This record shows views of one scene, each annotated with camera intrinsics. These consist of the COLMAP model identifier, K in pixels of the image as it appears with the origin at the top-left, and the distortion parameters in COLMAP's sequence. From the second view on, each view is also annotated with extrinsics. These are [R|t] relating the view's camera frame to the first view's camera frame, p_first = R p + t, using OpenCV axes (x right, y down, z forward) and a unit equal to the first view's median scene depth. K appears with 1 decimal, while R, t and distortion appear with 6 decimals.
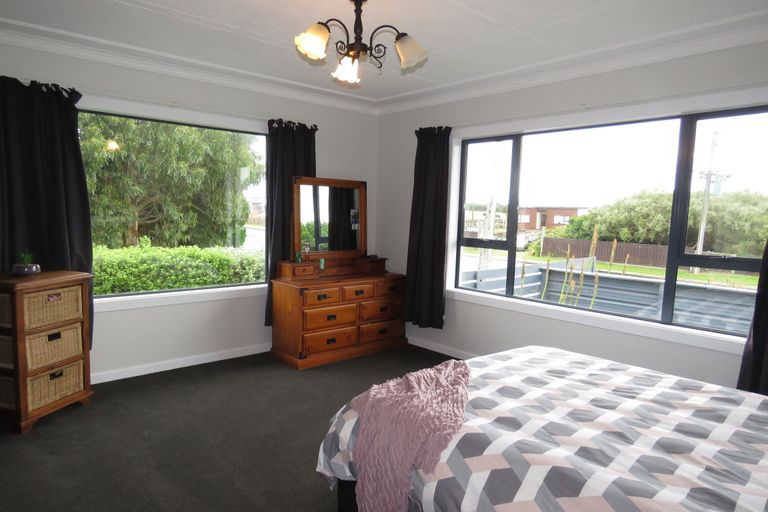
lens RADIAL K [[486.9, 0, 383.3], [0, 486.9, 255.6], [0, 0, 1]] dist [0.012228, -0.004079]
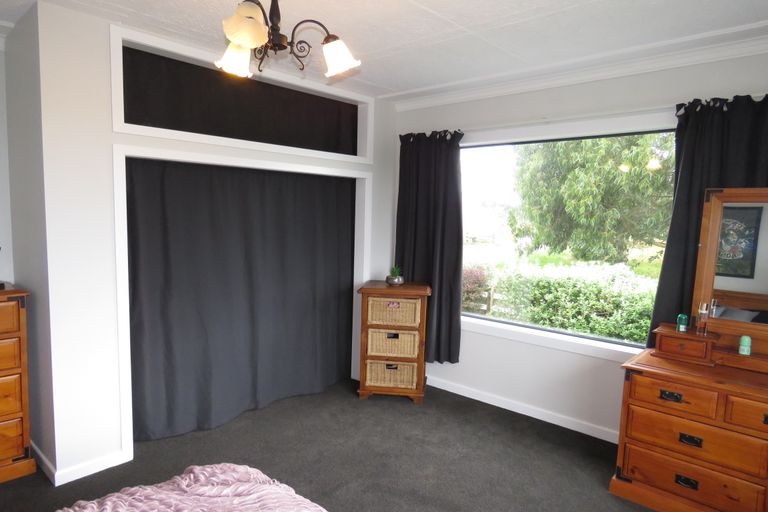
lens RADIAL K [[486.9, 0, 381.0], [0, 486.9, 258.0], [0, 0, 1]] dist [0.012228, -0.004079]
pose [[0.123284, 0.070084, -0.989894, 0.508081], [-0.113513, 0.991952, 0.056092, -0.091923], [0.985858, 0.105451, 0.130247, 0.734114]]
